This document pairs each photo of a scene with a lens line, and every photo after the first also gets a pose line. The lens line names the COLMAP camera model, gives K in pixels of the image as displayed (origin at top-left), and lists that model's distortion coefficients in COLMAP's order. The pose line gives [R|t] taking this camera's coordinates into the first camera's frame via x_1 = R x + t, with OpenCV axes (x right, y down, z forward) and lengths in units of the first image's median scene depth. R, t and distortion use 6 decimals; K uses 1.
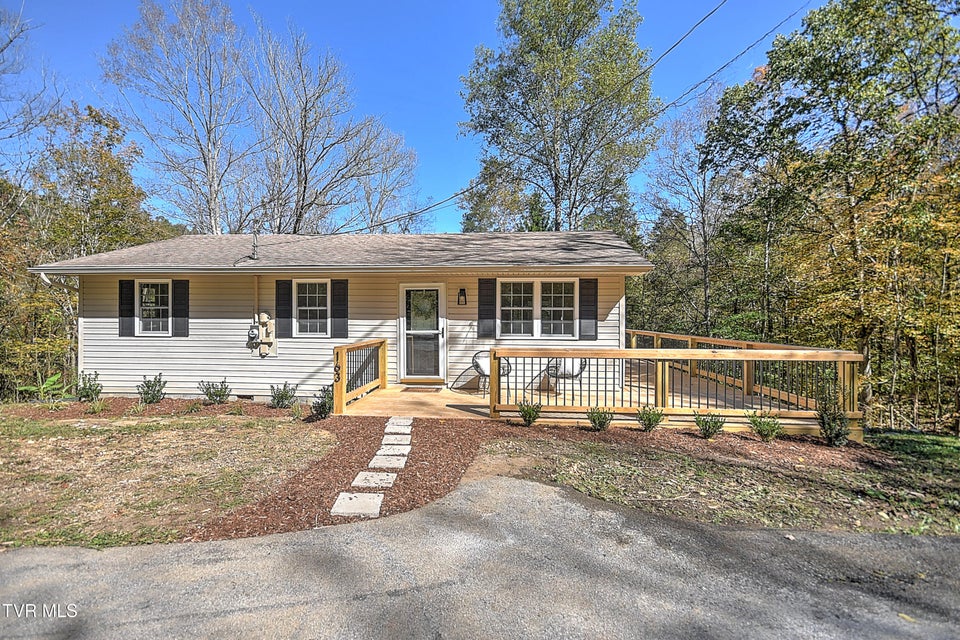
lens RADIAL K [[421.6, 0, 477.8], [0, 421.6, 317.9], [0, 0, 1]] dist [0.011362, -0.004024]
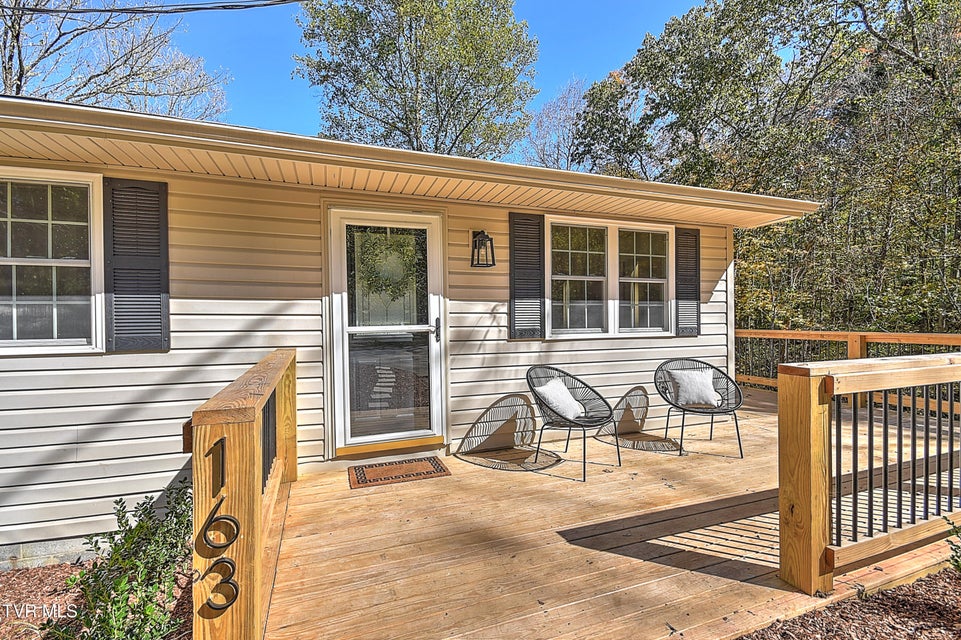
lens RADIAL K [[422.1, 0, 479.1], [0, 422.1, 320.2], [0, 0, 1]] dist [0.011362, -0.004024]
pose [[0.906853, -0.012604, 0.421258, -0.226857], [0.012086, 0.999919, 0.003898, 0.024044], [-0.421274, 0.001556, 0.906932, 0.583682]]
